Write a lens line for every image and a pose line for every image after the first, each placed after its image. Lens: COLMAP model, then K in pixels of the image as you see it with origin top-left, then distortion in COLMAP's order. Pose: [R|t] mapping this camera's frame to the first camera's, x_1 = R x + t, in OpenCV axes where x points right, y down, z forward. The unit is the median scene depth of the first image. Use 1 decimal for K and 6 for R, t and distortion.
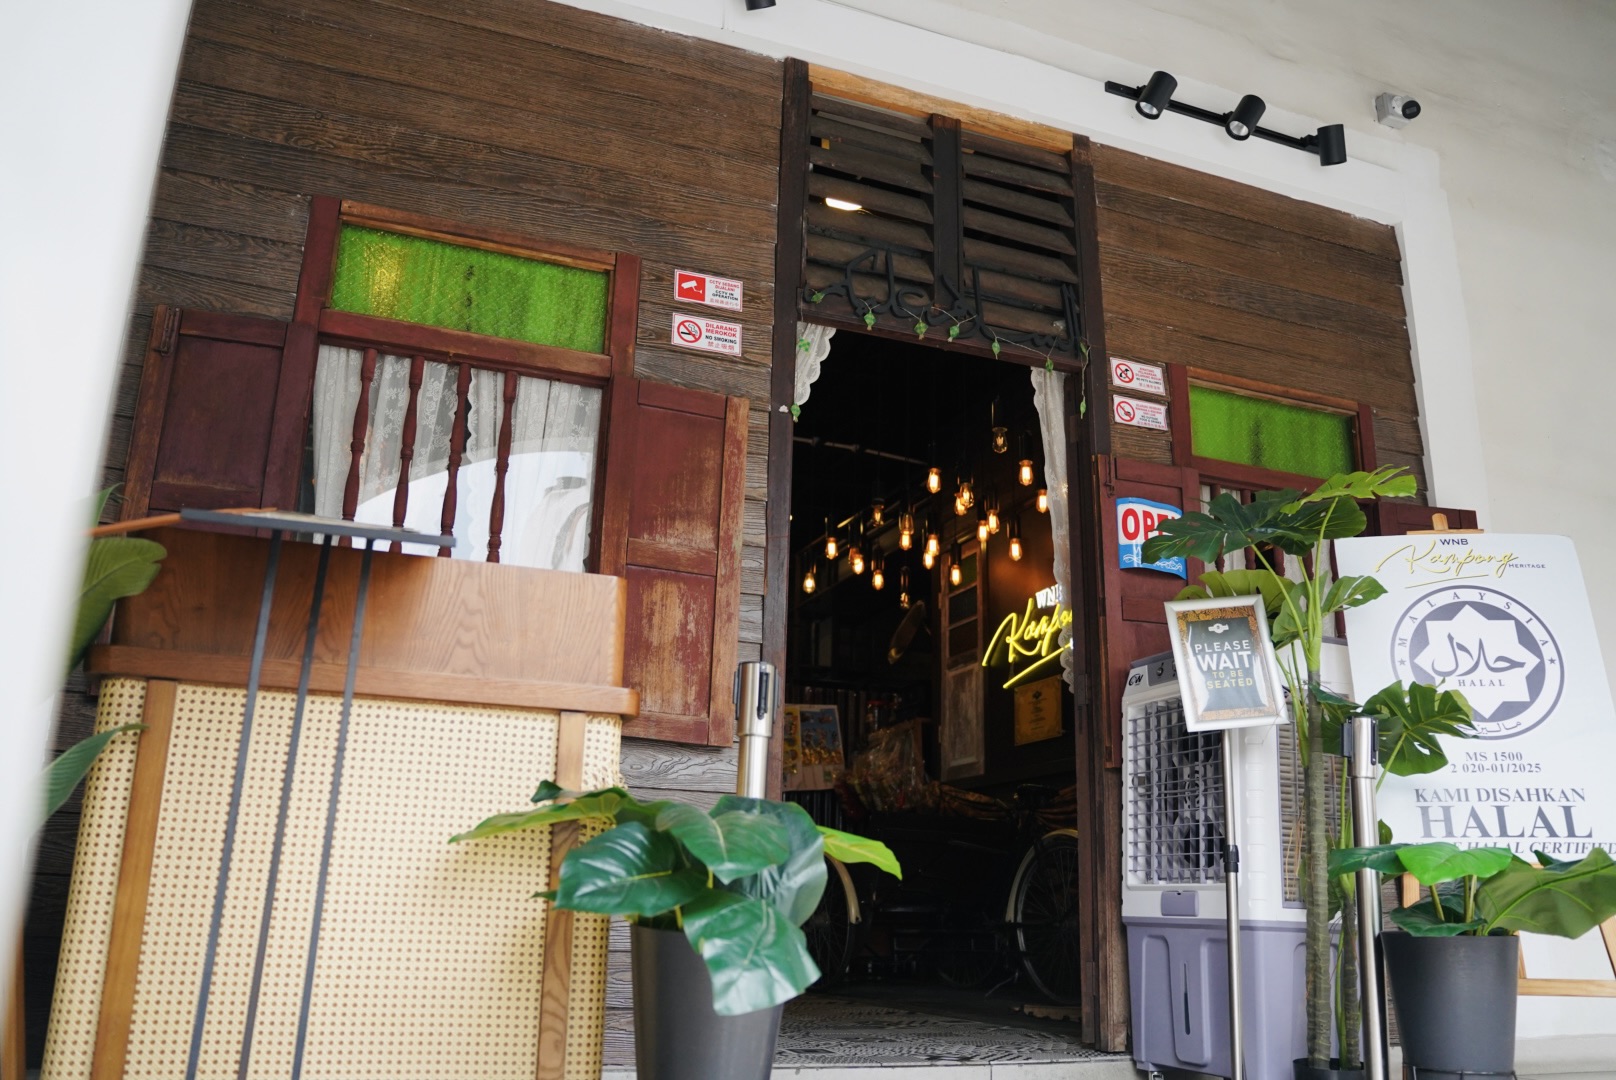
lens RADIAL K [[1336.0, 0, 809.1], [0, 1336.0, 539.0], [0, 0, 1]] dist [-0.081452, 0.020026]
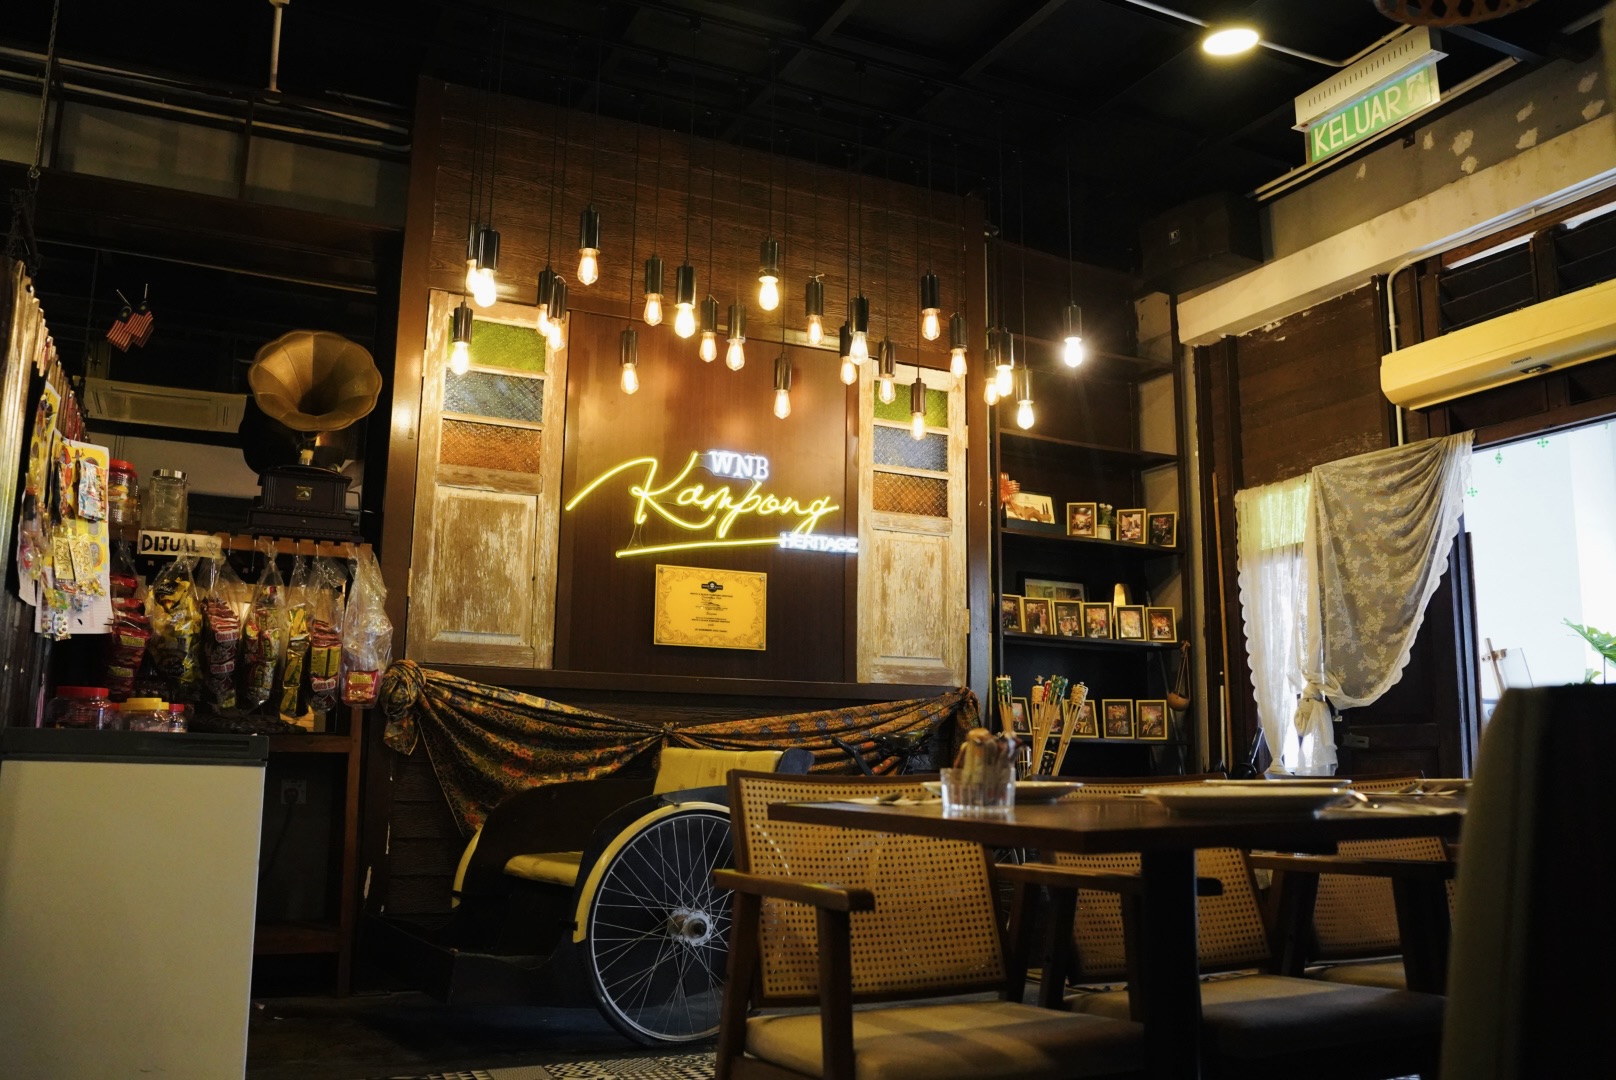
lens RADIAL K [[1336.0, 0, 810.7], [0, 1336.0, 541.7], [0, 0, 1]] dist [-0.081452, 0.020026]
pose [[-0.071405, 0.143652, 0.987049, -0.562453], [-0.287750, 0.944535, -0.158281, 0.189122], [-0.955040, -0.295325, -0.026109, 0.933882]]
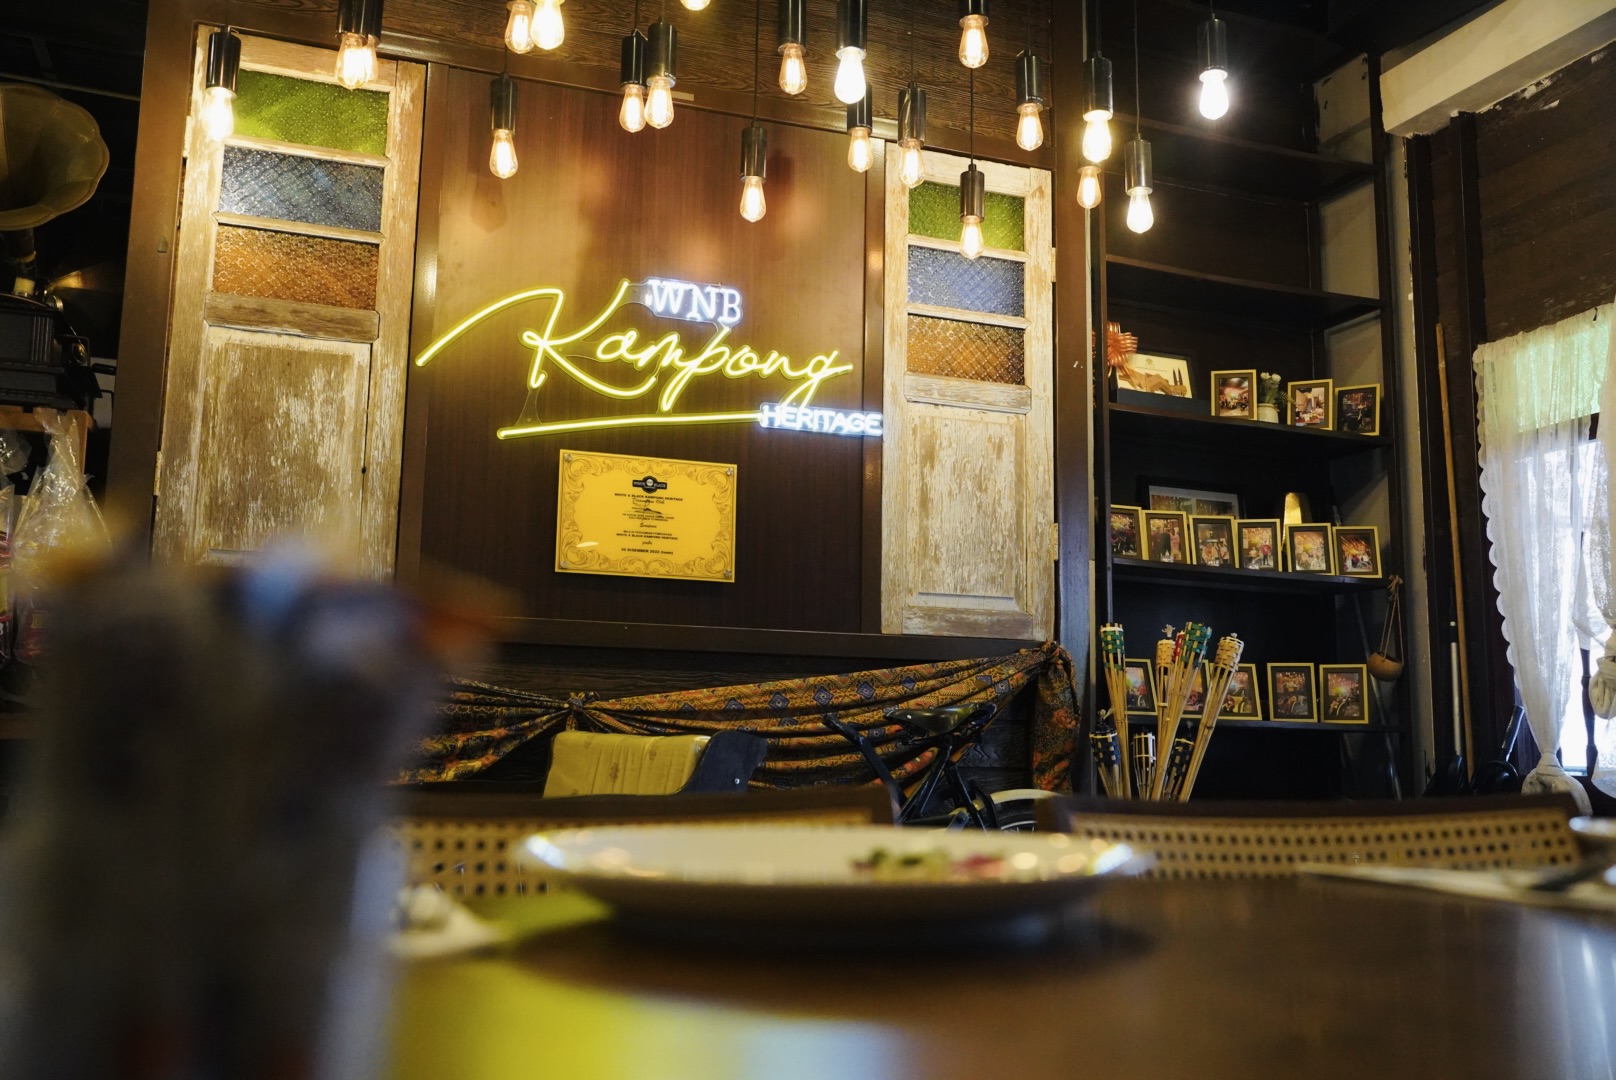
lens RADIAL K [[1472.3, 0, 802.6], [0, 1472.3, 538.6], [0, 0, 1]] dist [-0.015103, 0.000000]
pose [[0.021296, 0.123561, 0.992108, -0.351233], [-0.290967, 0.950144, -0.112089, 0.173531], [-0.956496, -0.286284, 0.056186, 0.872171]]
